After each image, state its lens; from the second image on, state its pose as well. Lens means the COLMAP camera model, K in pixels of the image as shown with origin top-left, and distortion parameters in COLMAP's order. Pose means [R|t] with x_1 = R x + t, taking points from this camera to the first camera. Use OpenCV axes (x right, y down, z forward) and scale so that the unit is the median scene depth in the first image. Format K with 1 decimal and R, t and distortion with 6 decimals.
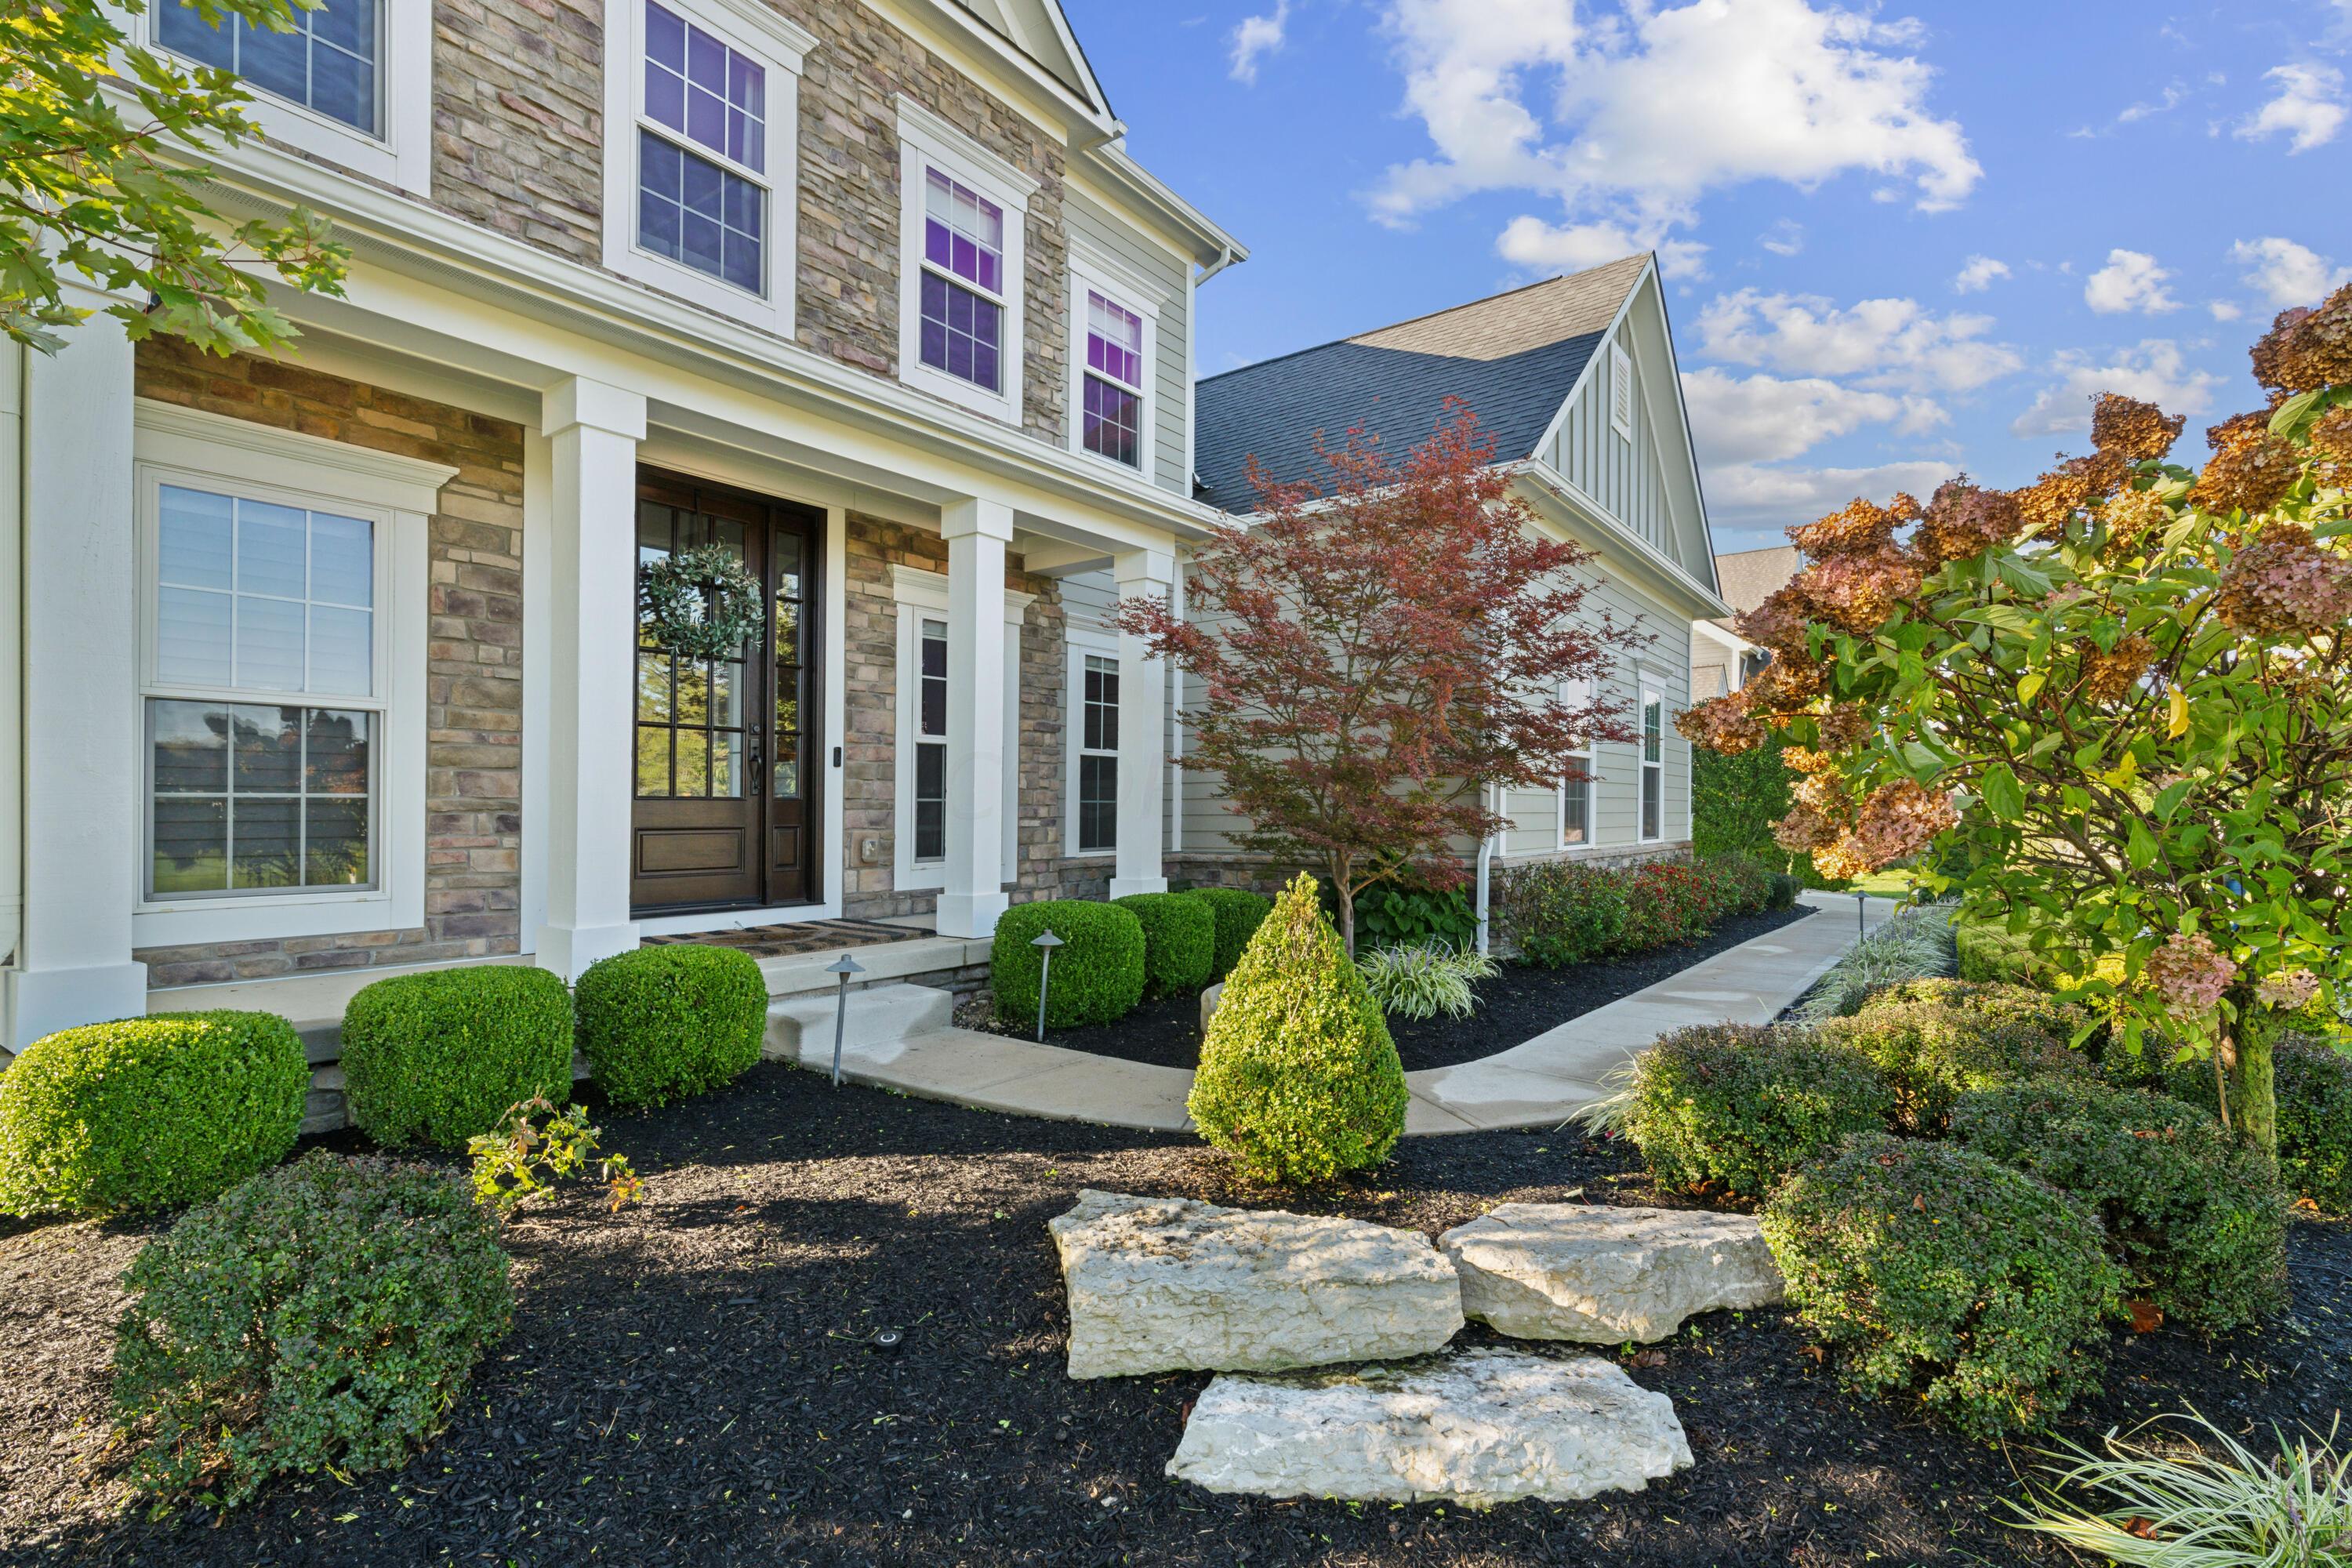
lens RADIAL K [[1110.1, 0, 1162.6], [0, 1110.1, 797.1], [0, 0, 1]] dist [-0.000502, 0.000047]
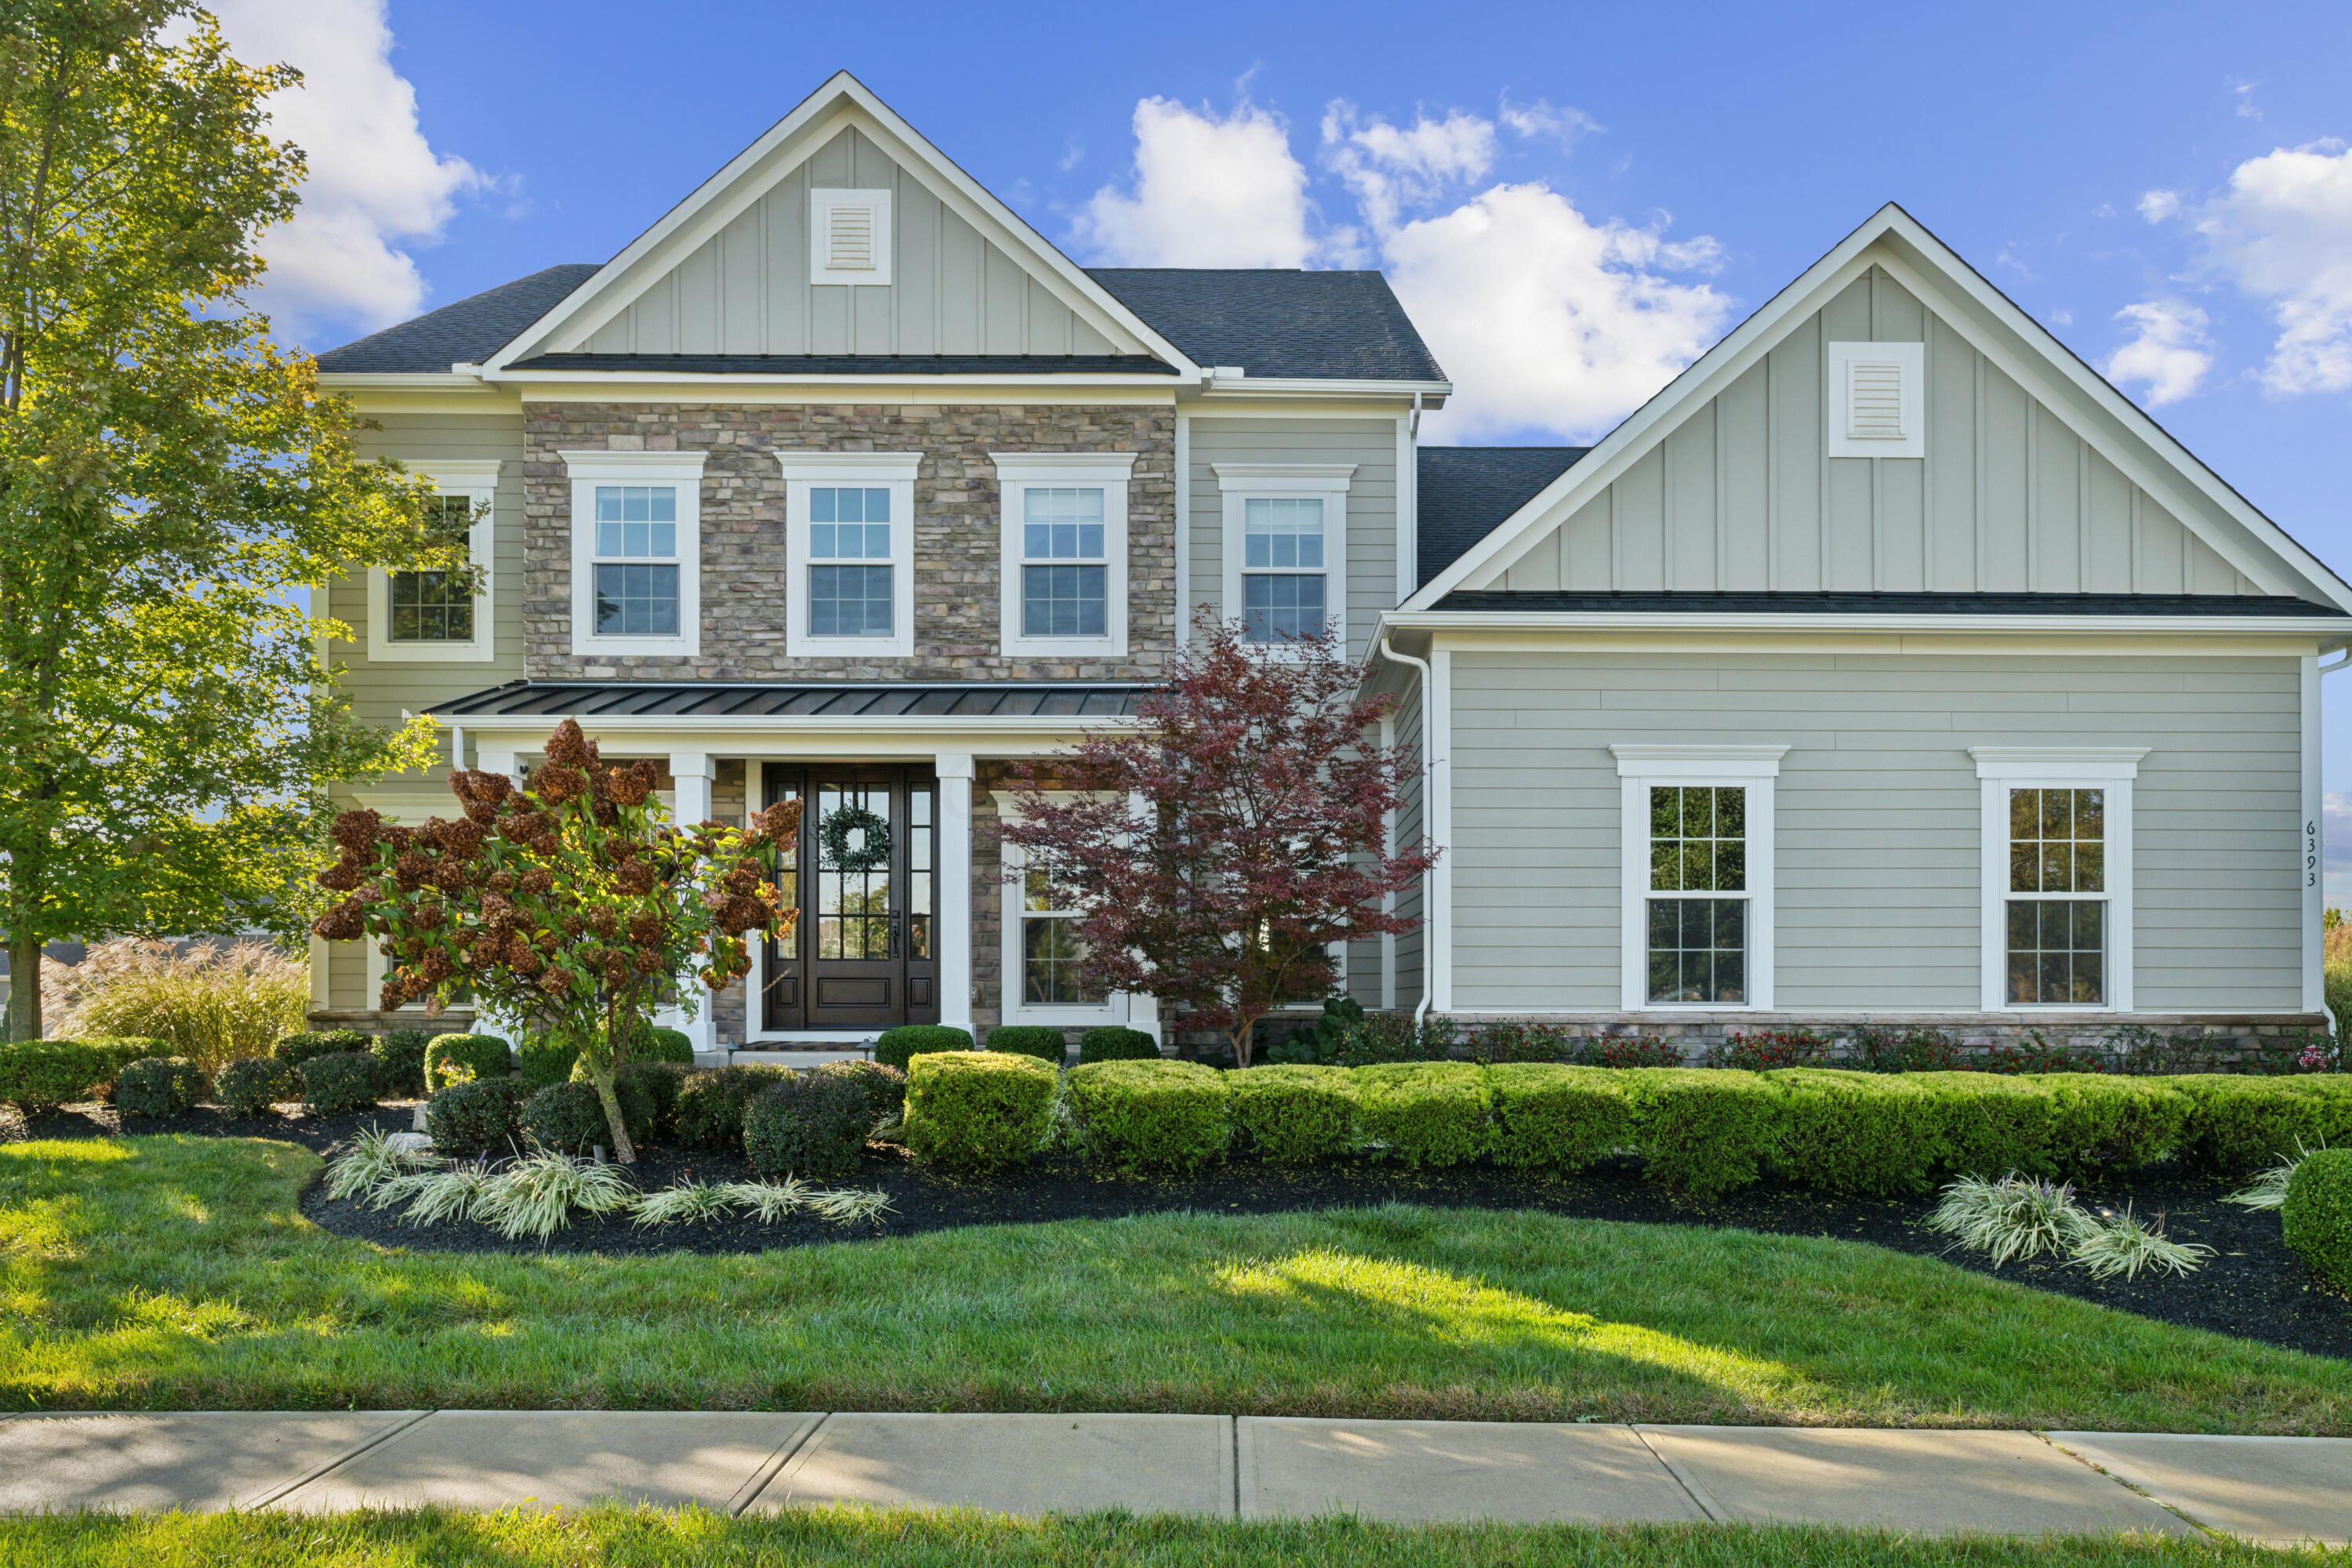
lens RADIAL K [[1754.3, 0, 1127.2], [0, 1754.3, 973.2], [0, 0, 1]] dist [0.001167, 0.001797]
pose [[0.611556, -0.021197, -0.790917, 1.673734], [0.009887, 0.999768, -0.019149, 0.066078], [0.791140, 0.003891, 0.611623, -0.220586]]
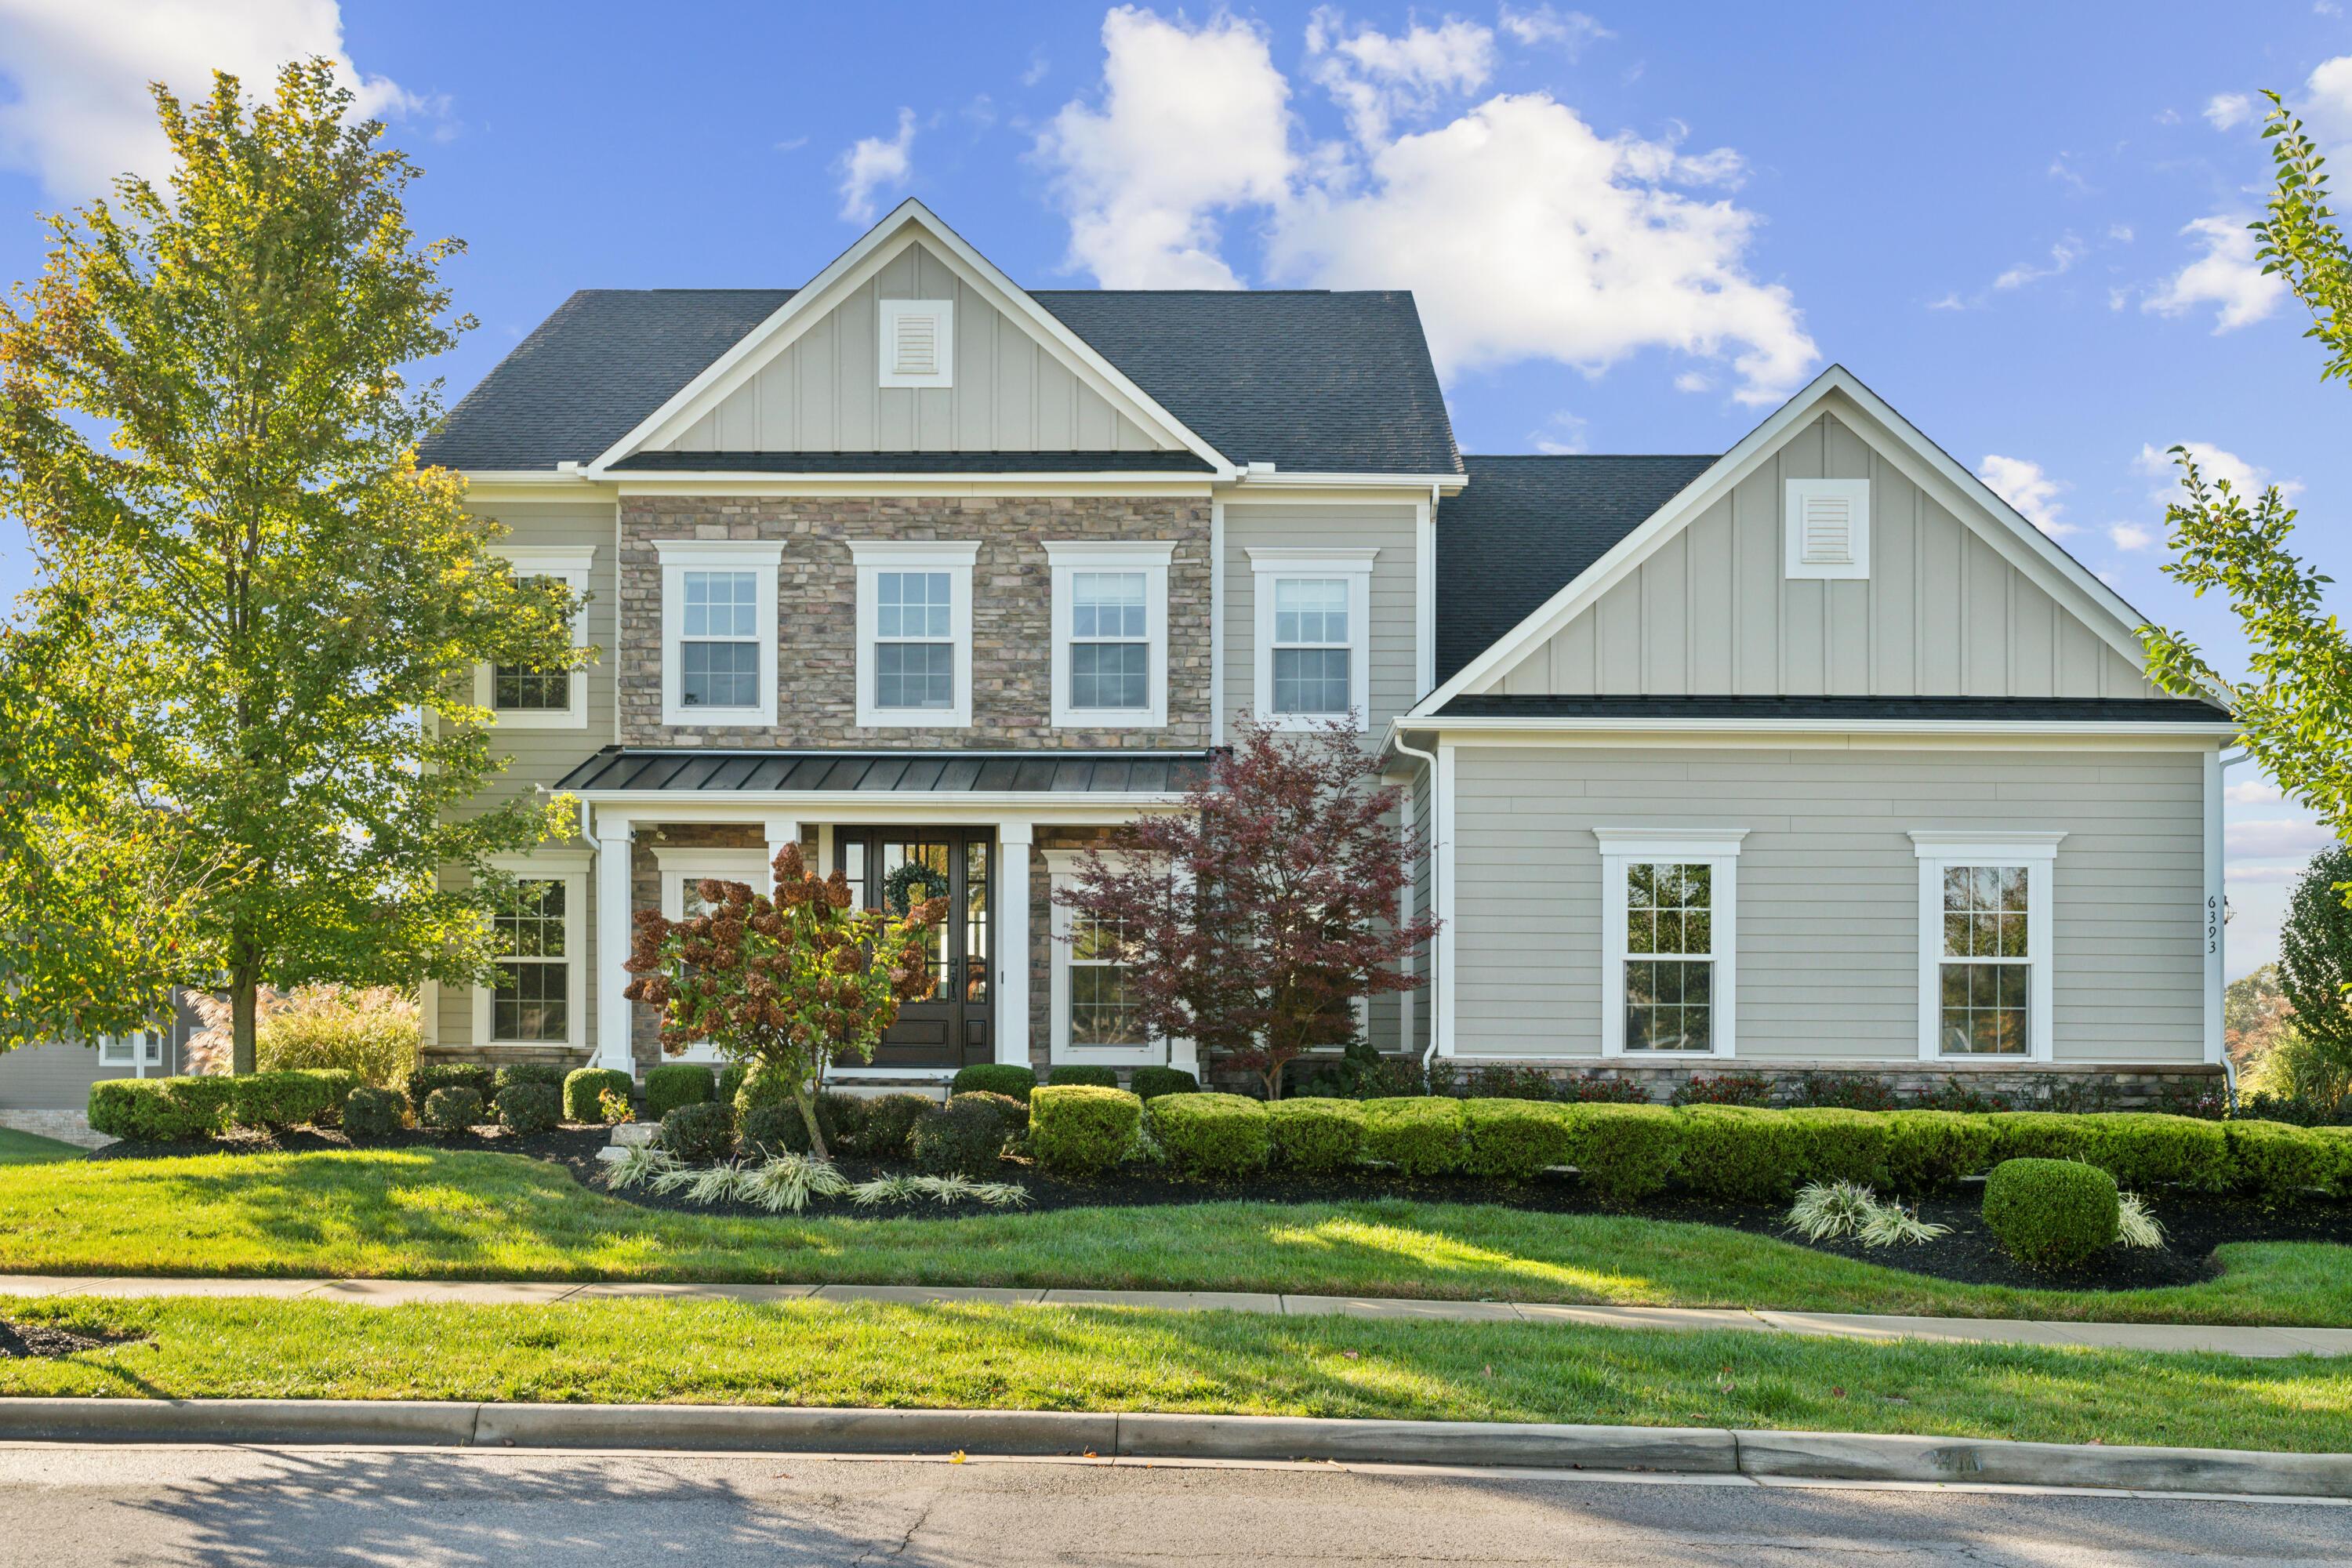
lens RADIAL K [[2344.4, 0, 1005.8], [0, 2344.4, 952.0], [0, 0, 1]] dist [0.011979, 0.001134]
pose [[0.580106, -0.030484, -0.813970, 2.457650], [0.002261, 0.999356, -0.035816, 0.047995], [0.814538, 0.018937, 0.579802, -0.948288]]
